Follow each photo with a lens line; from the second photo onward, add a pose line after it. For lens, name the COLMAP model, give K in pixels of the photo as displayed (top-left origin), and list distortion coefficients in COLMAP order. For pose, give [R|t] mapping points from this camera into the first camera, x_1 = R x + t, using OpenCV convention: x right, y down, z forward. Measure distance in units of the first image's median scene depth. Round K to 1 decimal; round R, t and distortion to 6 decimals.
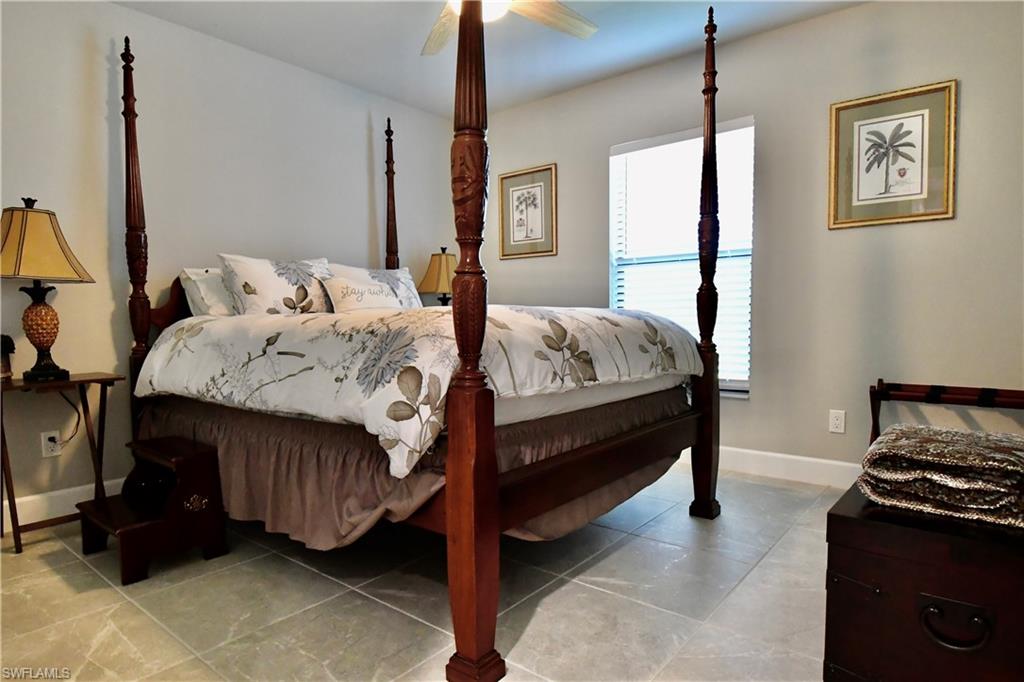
lens RADIAL K [[585.1, 0, 508.8], [0, 585.1, 350.8], [0, 0, 1]] dist [0.032832, -0.046122]
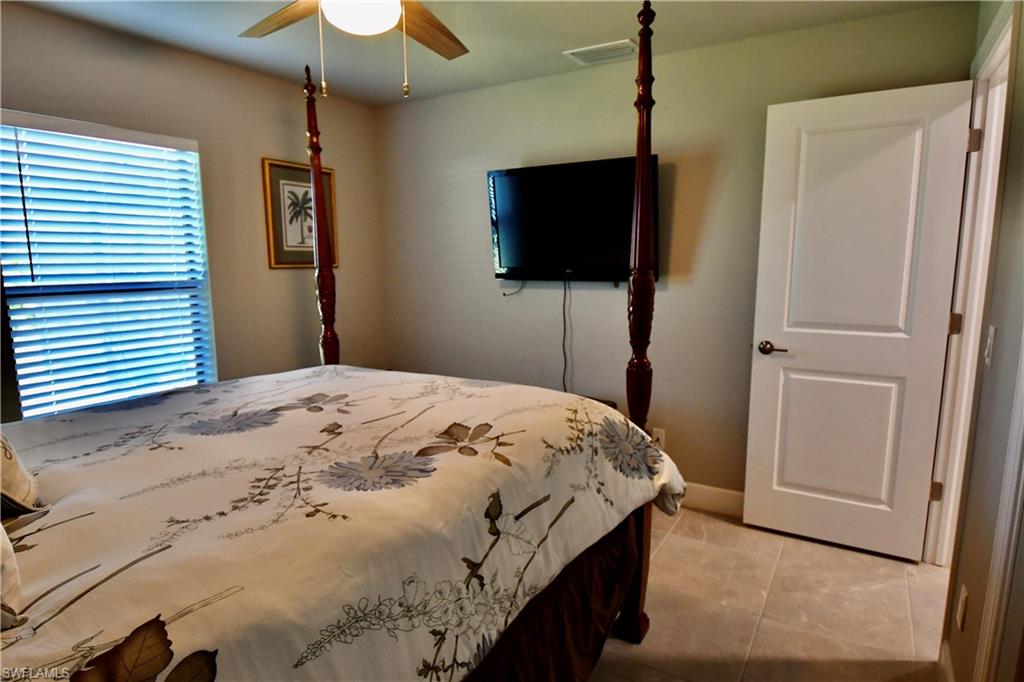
lens RADIAL K [[585.1, 0, 508.8], [0, 585.1, 350.8], [0, 0, 1]] dist [0.032832, -0.046122]
pose [[-0.135879, -0.134873, 0.981502, -0.706080], [0.063646, 0.987455, 0.144503, -0.195225], [-0.988679, 0.082104, -0.125590, 0.741769]]
